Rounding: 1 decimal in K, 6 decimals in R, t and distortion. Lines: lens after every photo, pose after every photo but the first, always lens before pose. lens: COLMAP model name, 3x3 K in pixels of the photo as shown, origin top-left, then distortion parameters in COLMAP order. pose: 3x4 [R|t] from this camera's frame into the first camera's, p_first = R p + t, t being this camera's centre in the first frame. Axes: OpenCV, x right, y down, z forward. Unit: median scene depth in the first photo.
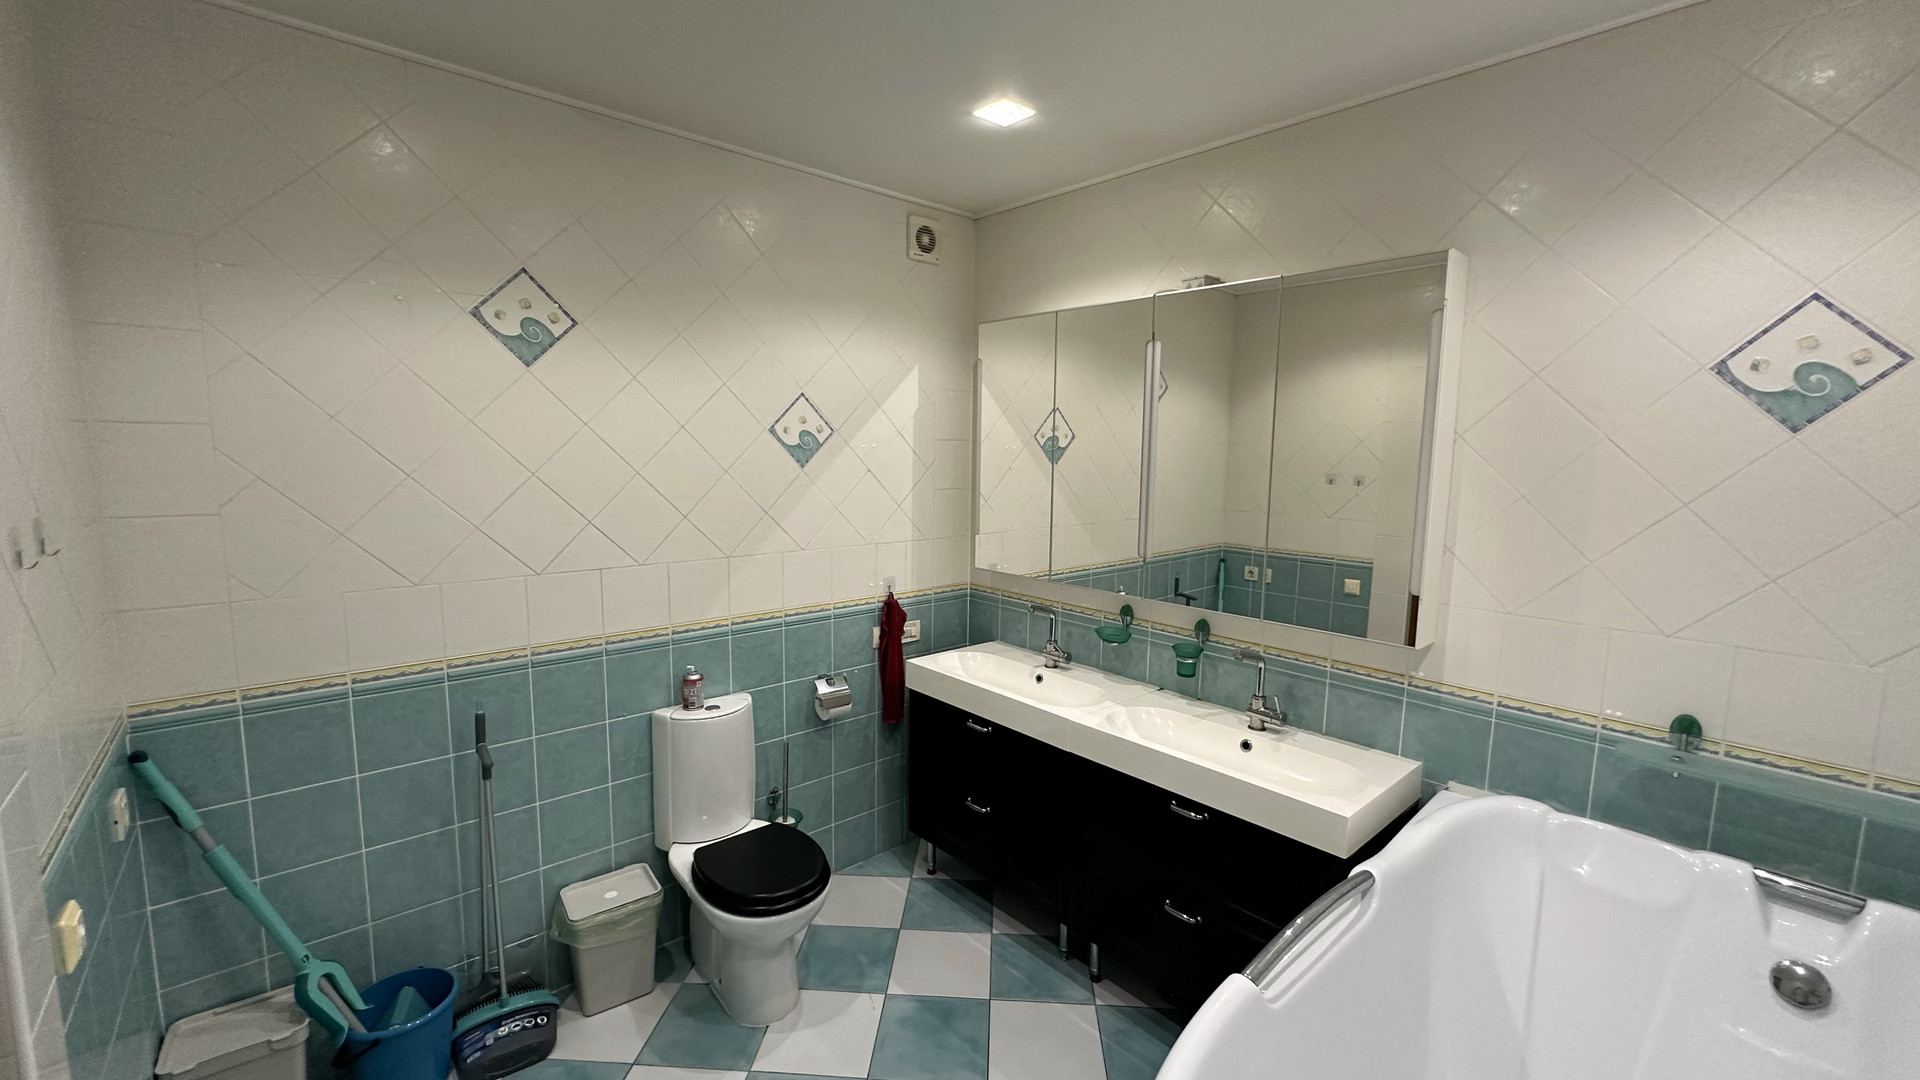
lens RADIAL K [[769.8, 0, 963.9], [0, 769.8, 539.6], [0, 0, 1]] dist [0.001374, -0.000039]
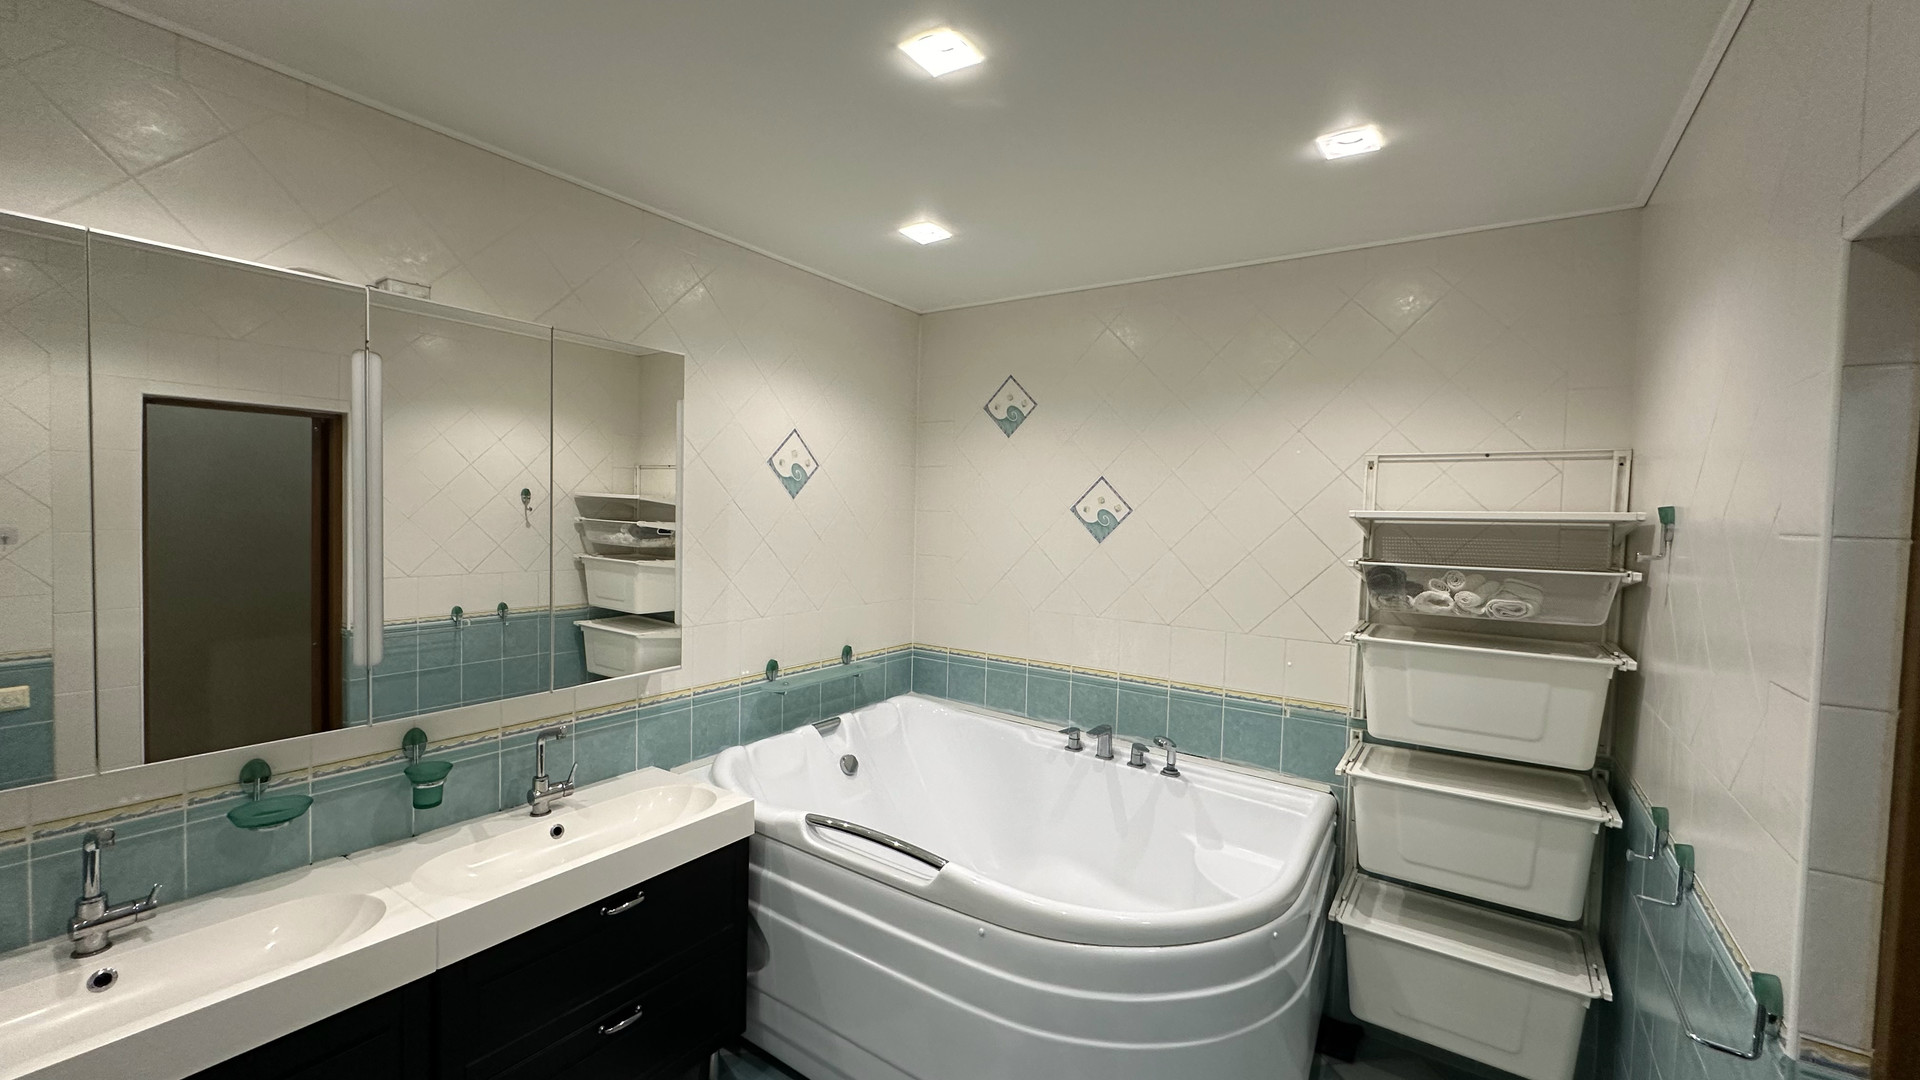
lens RADIAL K [[769.8, 0, 963.9], [0, 769.8, 539.6], [0, 0, 1]] dist [0.001374, -0.000039]
pose [[-0.241635, -0.054286, 0.968848, -0.803790], [0.096568, 0.992132, 0.079676, -0.131753], [-0.965550, 0.112812, -0.234491, 0.929705]]
